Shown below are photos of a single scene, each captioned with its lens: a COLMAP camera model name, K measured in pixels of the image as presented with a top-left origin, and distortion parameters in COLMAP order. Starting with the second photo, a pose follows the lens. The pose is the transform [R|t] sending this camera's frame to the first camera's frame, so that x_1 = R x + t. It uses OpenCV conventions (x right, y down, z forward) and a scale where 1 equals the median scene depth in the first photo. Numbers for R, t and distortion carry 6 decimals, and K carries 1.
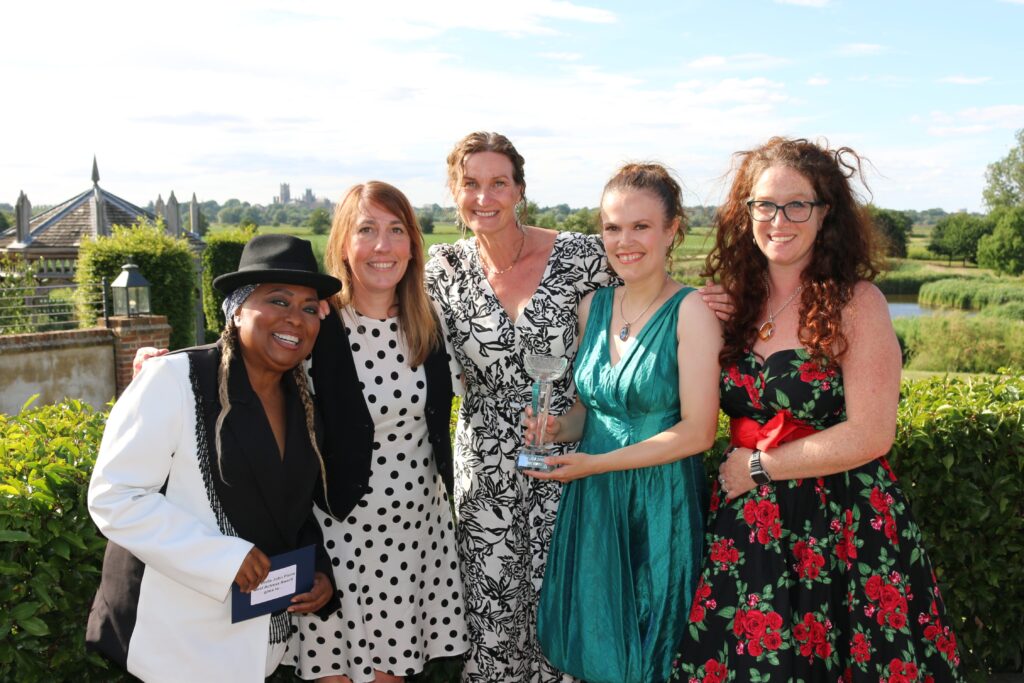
lens RADIAL K [[1466.6, 0, 530.4], [0, 1466.6, 340.1], [0, 0, 1]] dist [-0.015338, 0.027111]
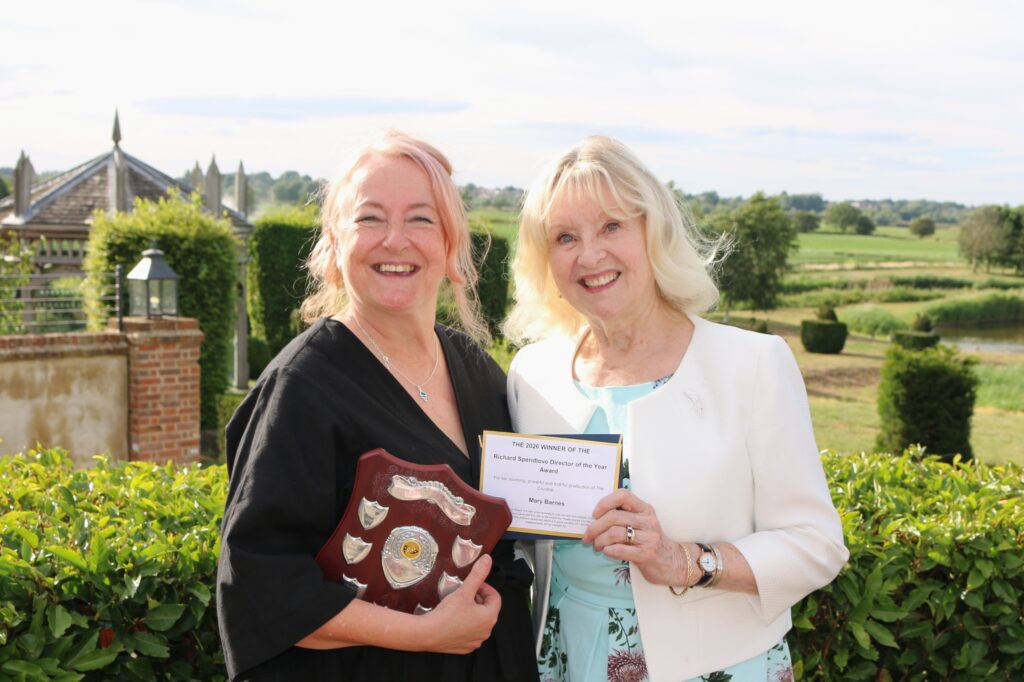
lens RADIAL K [[1546.7, 0, 499.7], [0, 1546.7, 341.6], [0, 0, 1]] dist [-0.016075, 0.068283]
pose [[0.997302, 0.036734, -0.063554, -0.037934], [-0.036861, 0.999320, -0.000829, -0.009055], [0.063480, 0.003169, 0.997978, 0.194876]]
